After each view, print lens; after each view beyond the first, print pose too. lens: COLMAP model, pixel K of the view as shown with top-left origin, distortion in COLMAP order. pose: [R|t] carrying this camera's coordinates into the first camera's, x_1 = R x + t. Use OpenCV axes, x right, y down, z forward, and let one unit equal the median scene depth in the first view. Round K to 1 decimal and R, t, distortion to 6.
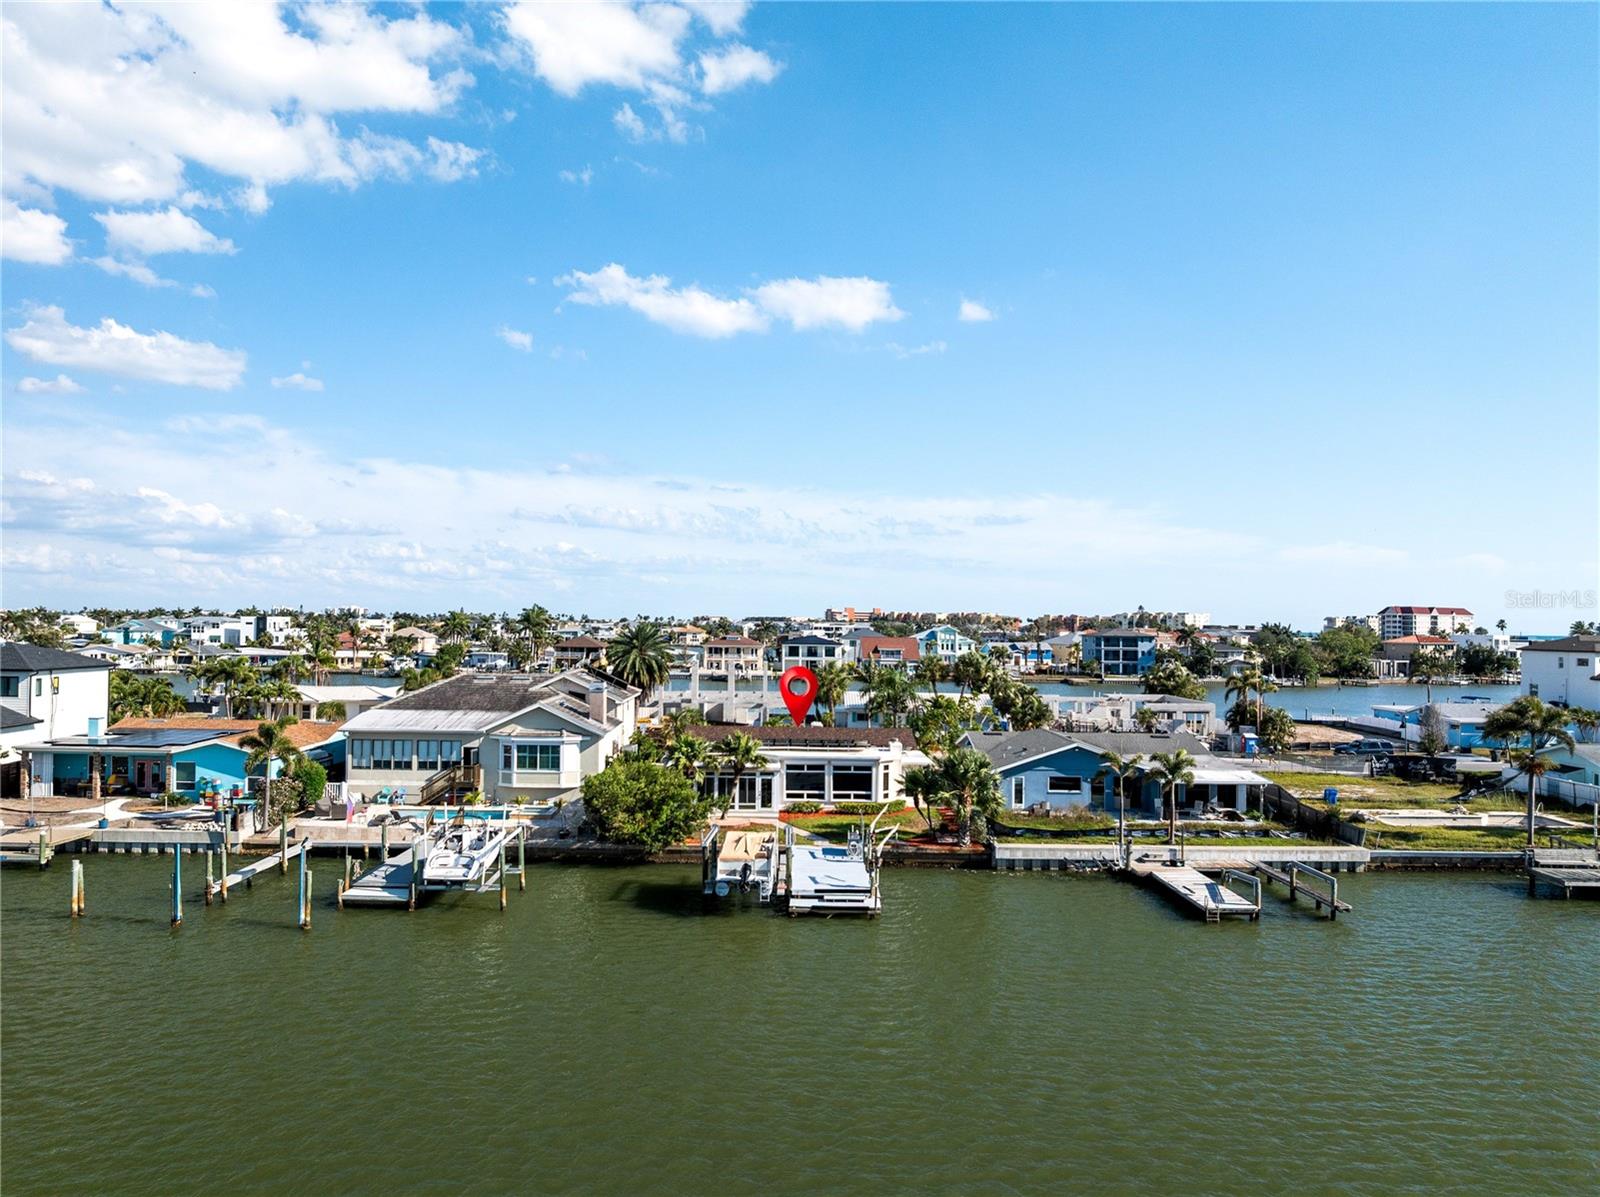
lens RADIAL K [[1151.8, 0, 796.7], [0, 1151.8, 605.7], [0, 0, 1]] dist [-0.032586, -0.003809]
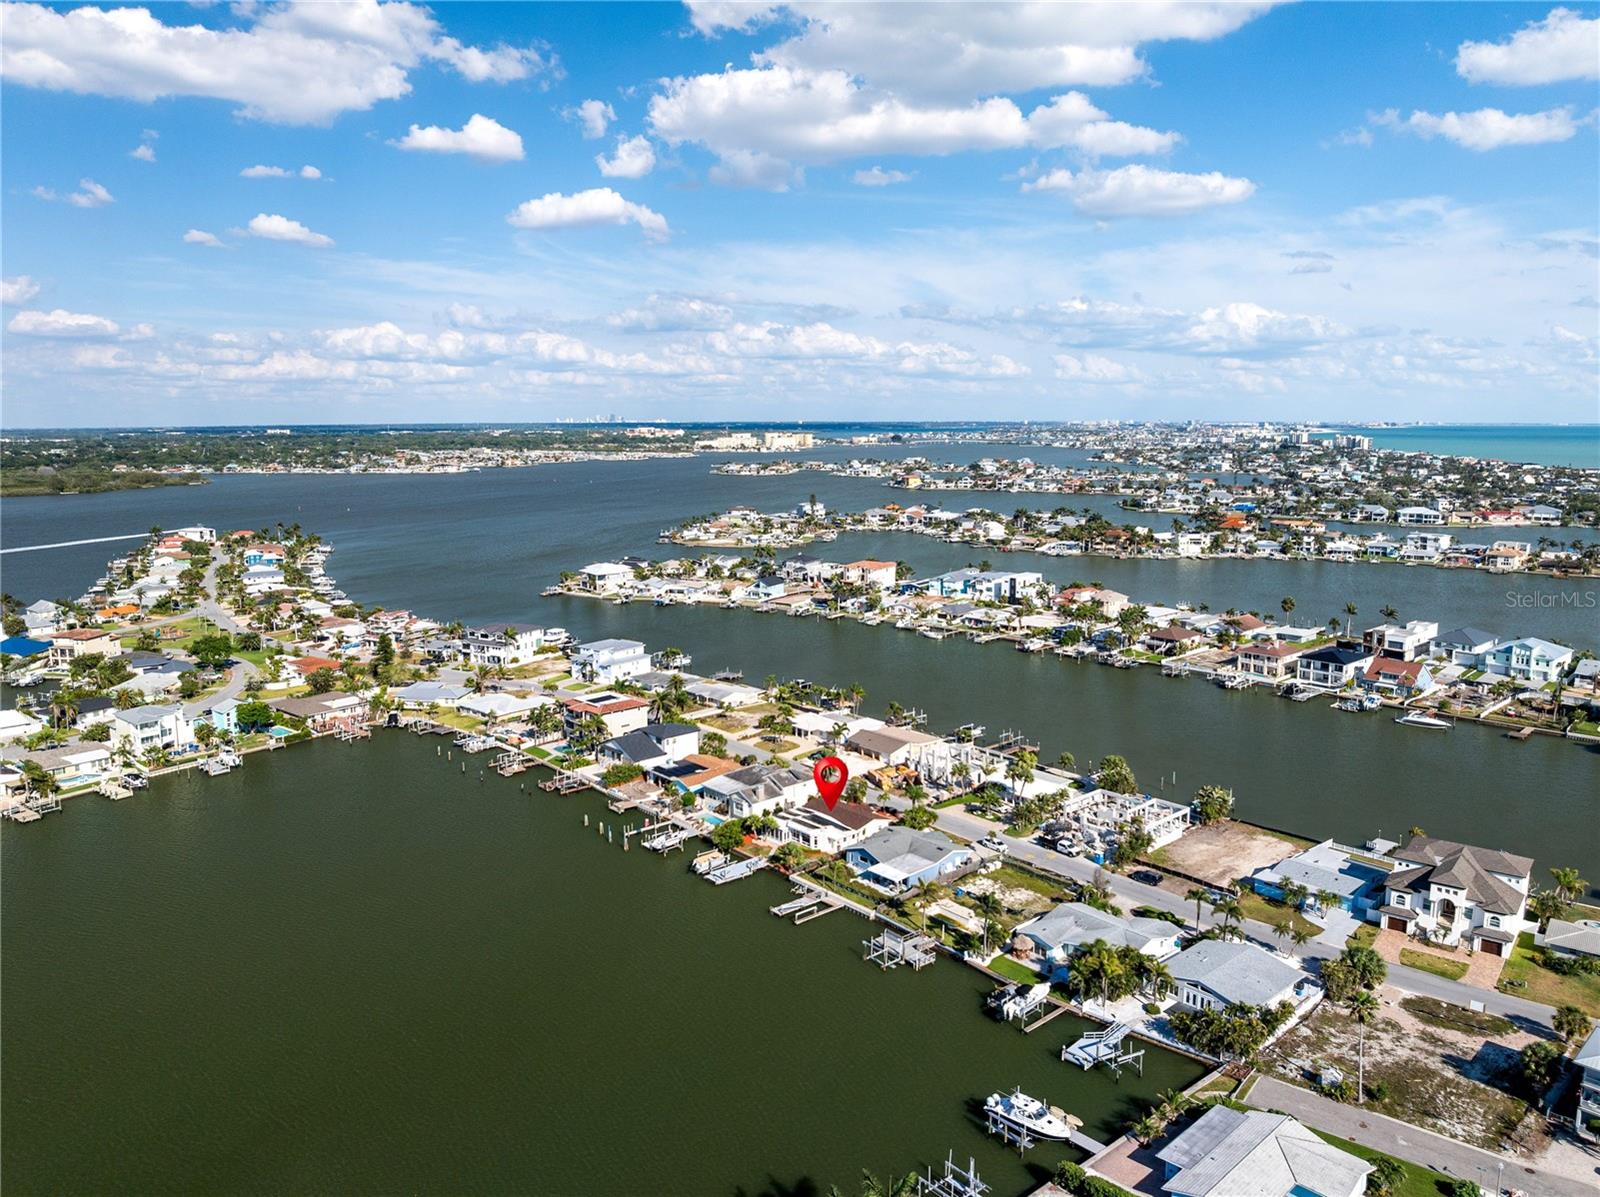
lens RADIAL K [[1136.3, 0, 804.6], [0, 1136.3, 631.3], [0, 0, 1]] dist [-0.036006, 0.006052]
pose [[0.653631, 0.125146, -0.746395, 2.109179], [0.021212, 0.982817, 0.183361, -0.887506], [0.756516, -0.135683, 0.639745, -0.777980]]
